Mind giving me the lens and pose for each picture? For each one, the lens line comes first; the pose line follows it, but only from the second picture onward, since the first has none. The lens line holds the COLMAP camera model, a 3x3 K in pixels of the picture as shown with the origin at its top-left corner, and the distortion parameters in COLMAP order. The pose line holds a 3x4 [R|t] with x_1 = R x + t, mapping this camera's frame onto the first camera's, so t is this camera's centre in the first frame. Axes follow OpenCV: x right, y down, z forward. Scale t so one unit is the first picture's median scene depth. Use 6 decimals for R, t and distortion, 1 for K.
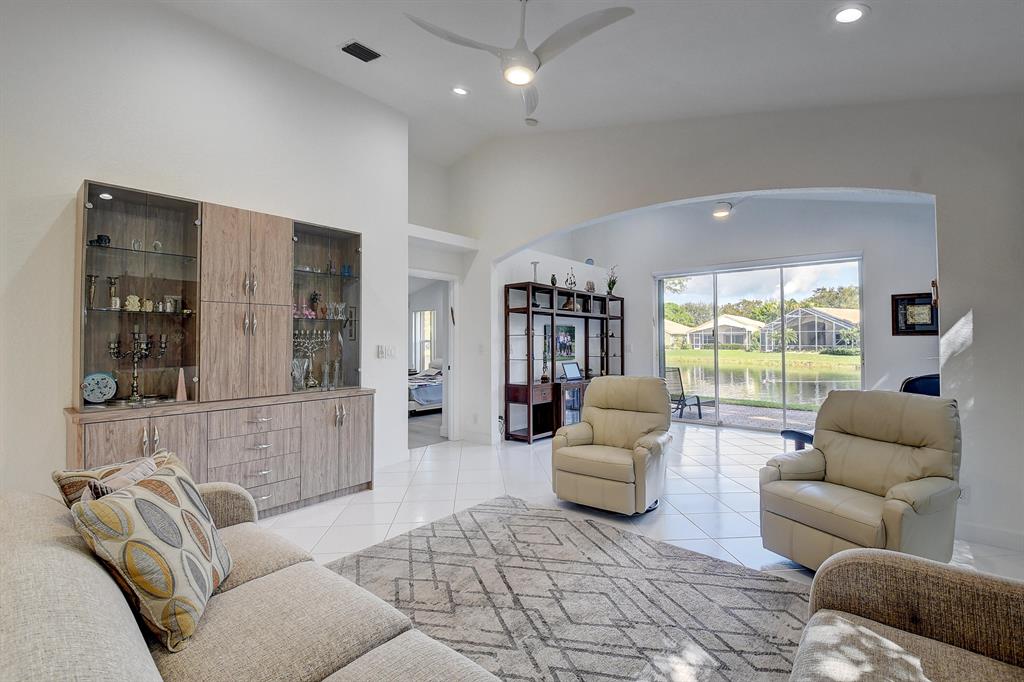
lens RADIAL K [[451.2, 0, 494.9], [0, 451.2, 331.3], [0, 0, 1]] dist [-0.029567, -0.001954]
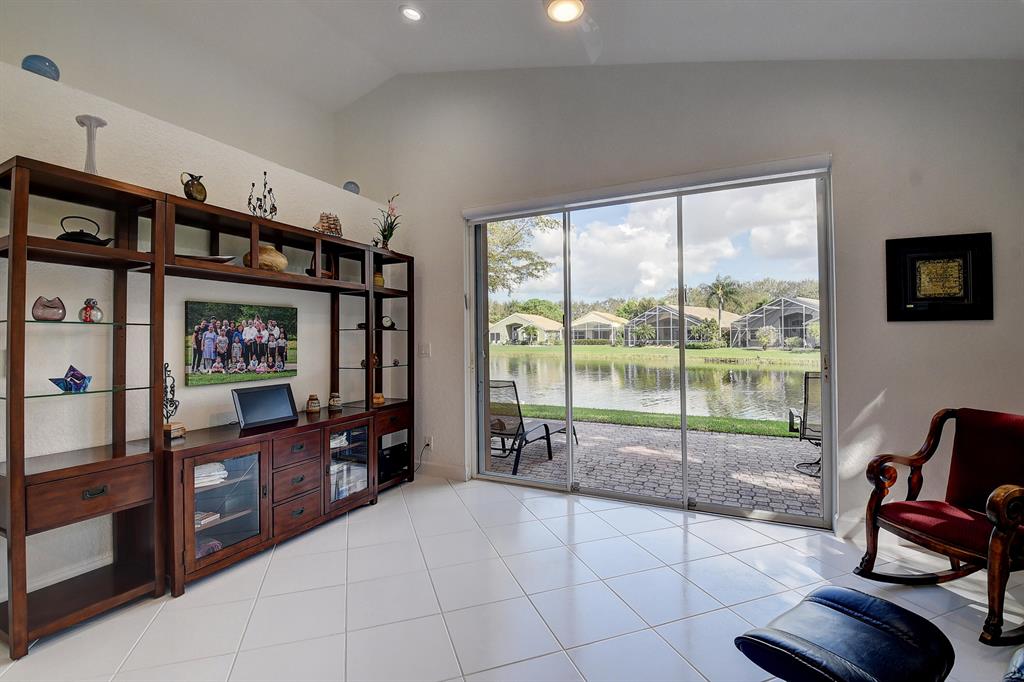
lens RADIAL K [[451.2, 0, 508.1], [0, 451.2, 338.6], [0, 0, 1]] dist [-0.029567, -0.001954]
pose [[0.959215, -0.009704, 0.282511, 0.242056], [0.003399, 0.999734, 0.022801, 0.011618], [-0.282657, -0.020911, 0.958993, 0.445960]]
